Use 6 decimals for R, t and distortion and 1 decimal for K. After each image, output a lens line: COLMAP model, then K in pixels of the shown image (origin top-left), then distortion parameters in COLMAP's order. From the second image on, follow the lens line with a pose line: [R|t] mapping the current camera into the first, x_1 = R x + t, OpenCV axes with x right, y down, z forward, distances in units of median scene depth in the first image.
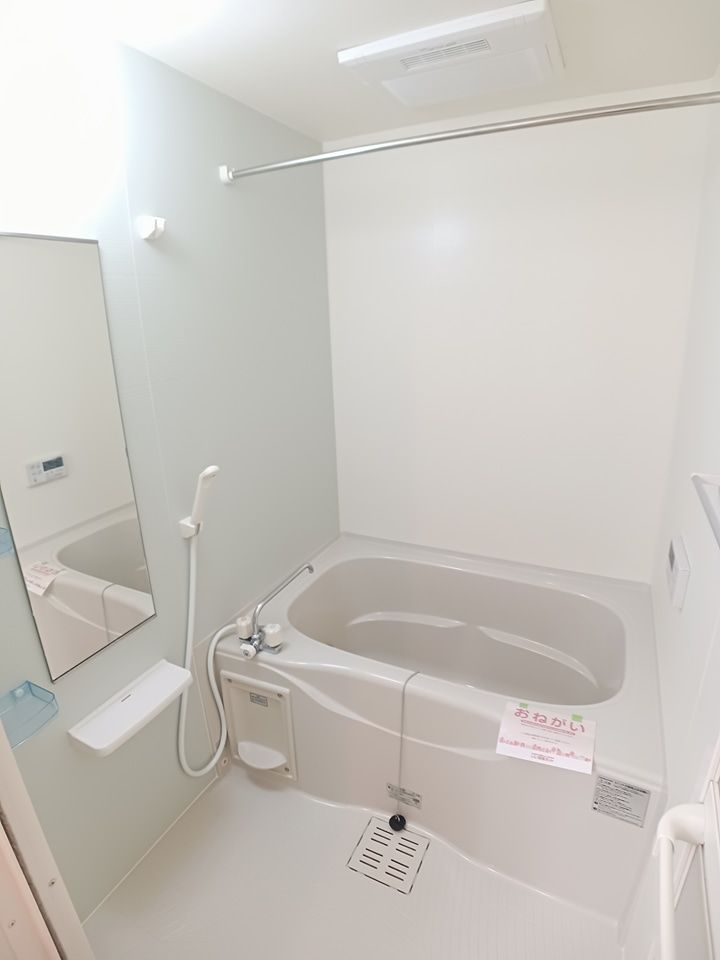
lens RADIAL K [[506.7, 0, 360.0], [0, 506.7, 480.0], [0, 0, 1]] dist [-0.078887, 0.000309]
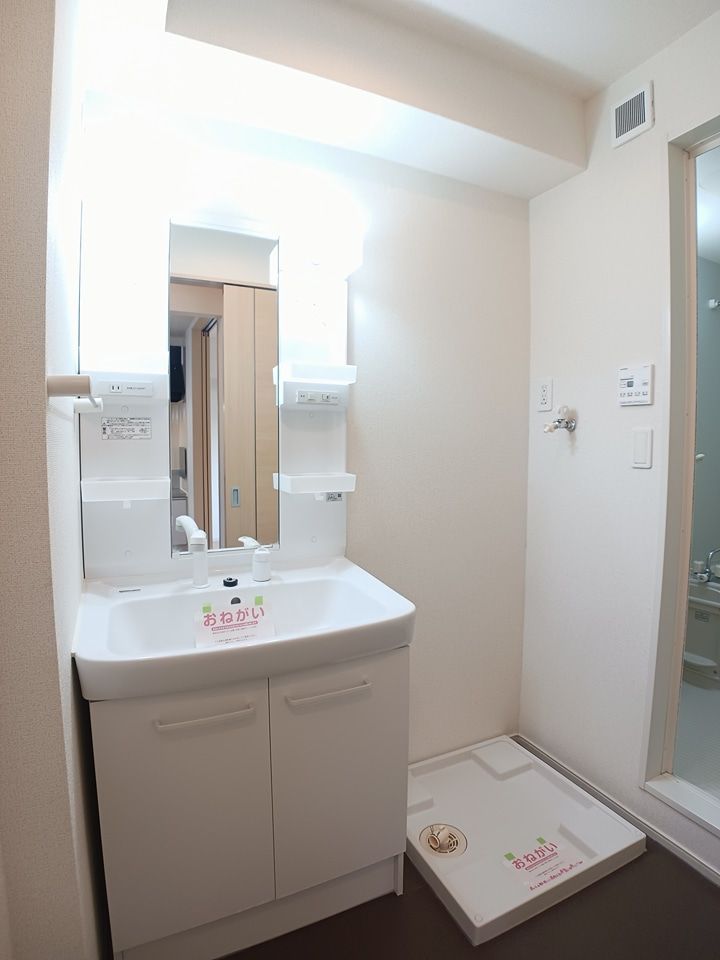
lens RADIAL K [[506.7, 0, 360.0], [0, 506.7, 480.0], [0, 0, 1]] dist [-0.078887, 0.000309]
pose [[0.786042, 0.068558, -0.614360, -0.151121], [-0.211078, 0.963866, -0.162504, 0.514893], [0.581020, 0.257413, 0.772110, -0.874709]]
